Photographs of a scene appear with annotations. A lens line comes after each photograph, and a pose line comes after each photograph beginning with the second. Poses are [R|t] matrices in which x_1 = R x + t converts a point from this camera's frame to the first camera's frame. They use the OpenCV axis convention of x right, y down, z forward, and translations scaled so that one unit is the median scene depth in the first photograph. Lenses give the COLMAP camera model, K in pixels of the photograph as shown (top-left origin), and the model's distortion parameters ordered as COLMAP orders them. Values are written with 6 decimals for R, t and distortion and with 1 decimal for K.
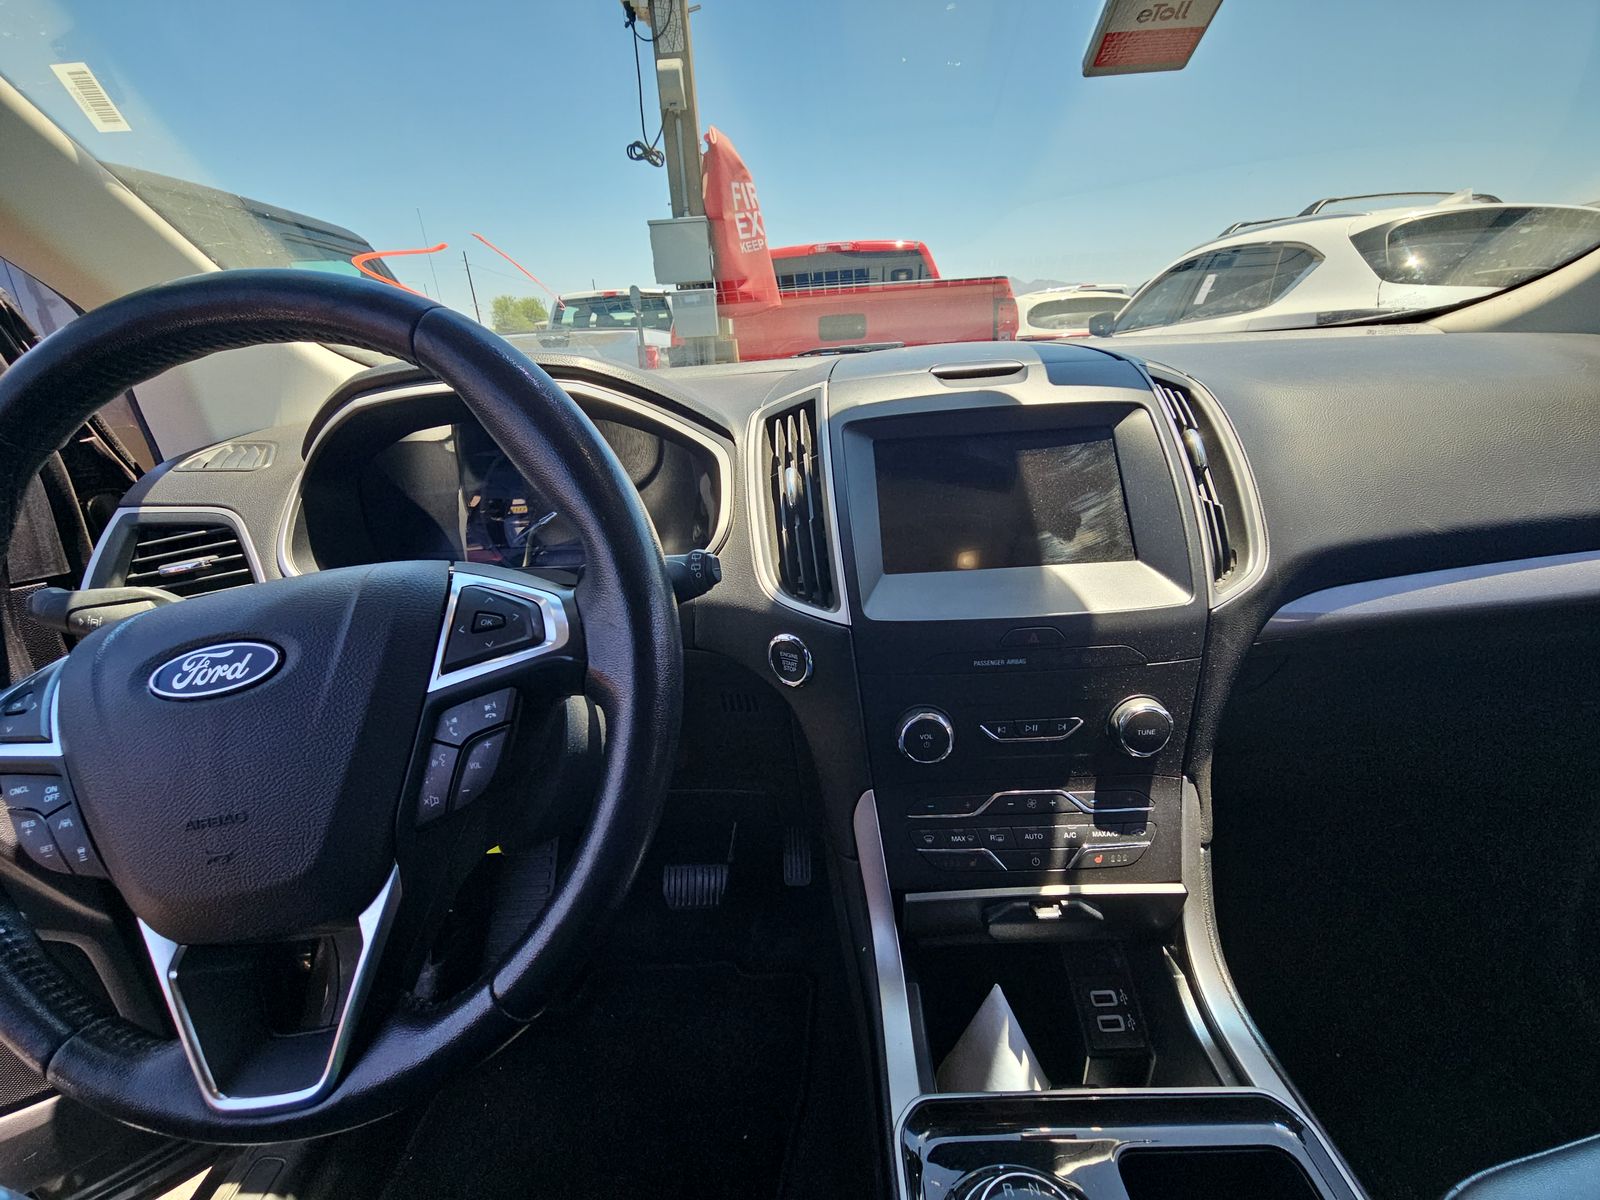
lens RADIAL K [[650.4, 0, 800.0], [0, 650.4, 600.0], [0, 0, 1]] dist [-0.003618, -0.000785]
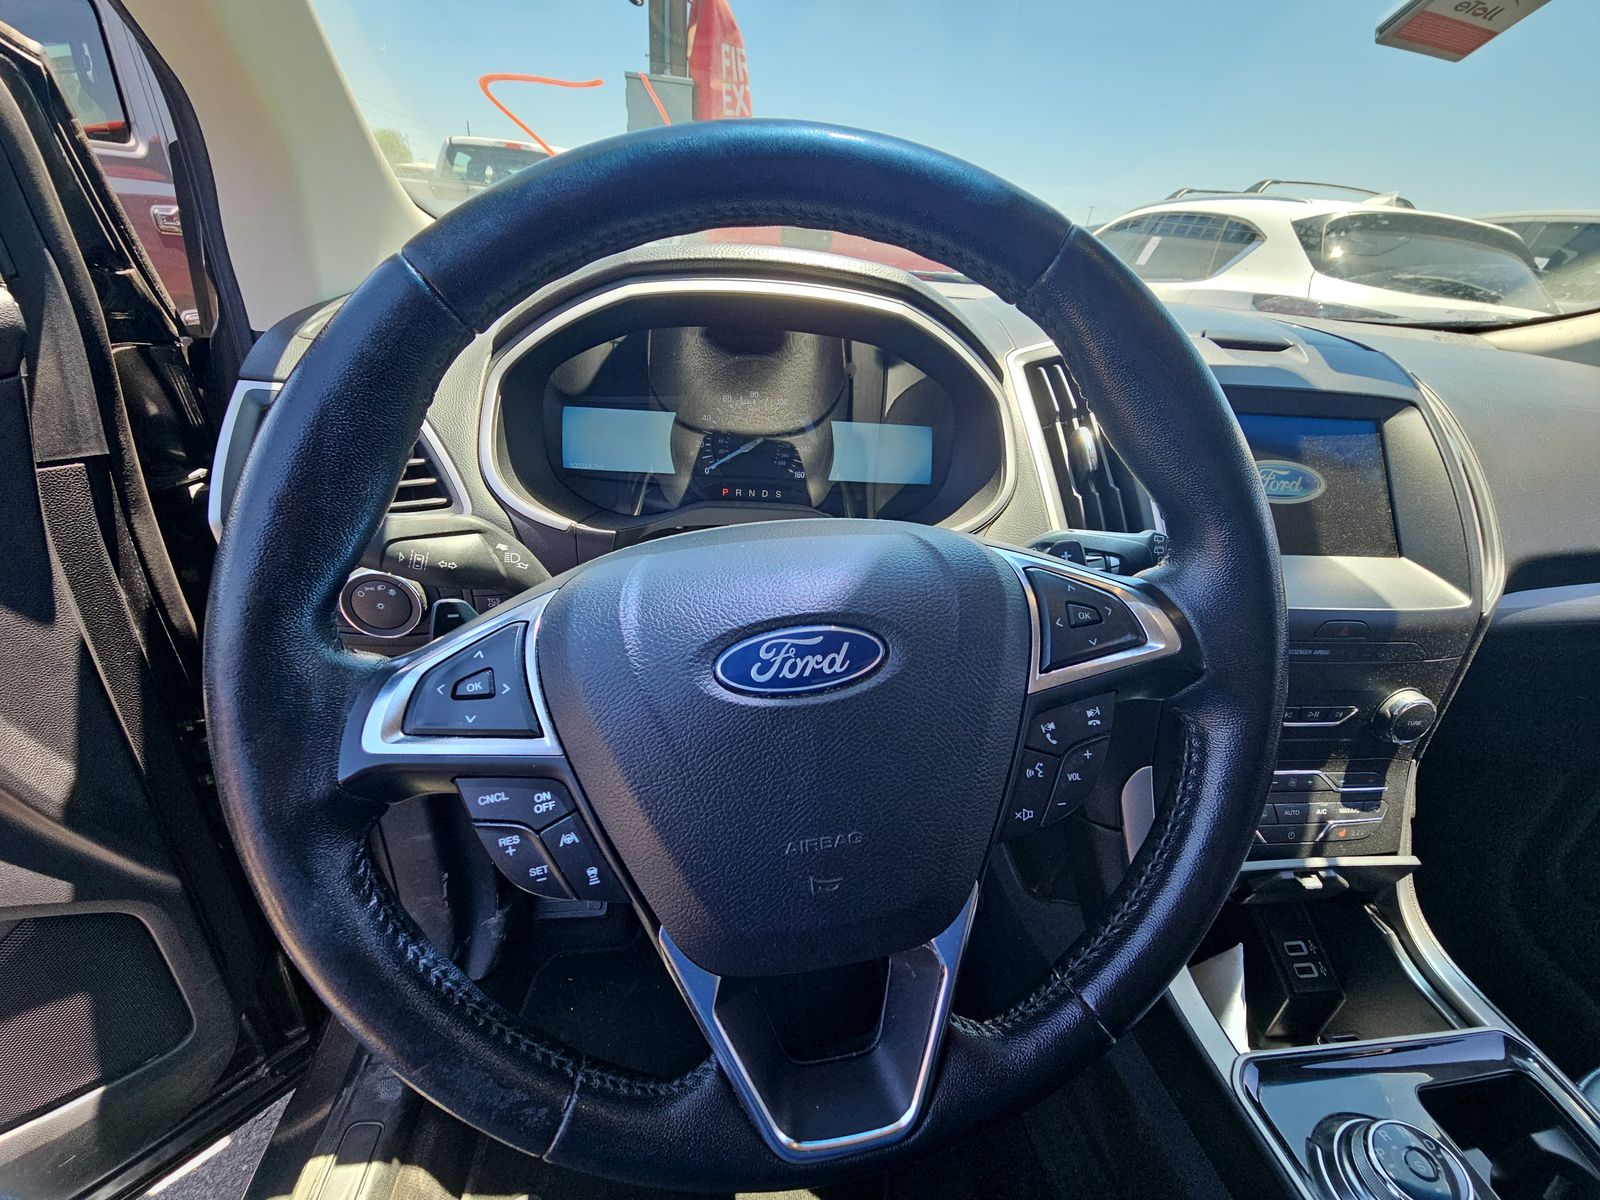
lens RADIAL K [[651.1, 0, 800.0], [0, 651.1, 600.0], [0, 0, 1]] dist [0.002649, 0.000268]
pose [[0.982044, 0.062151, 0.178118, -0.645278], [-0.083173, 0.990097, 0.113097, -0.034717], [-0.169325, -0.125880, 0.977488, 0.135671]]
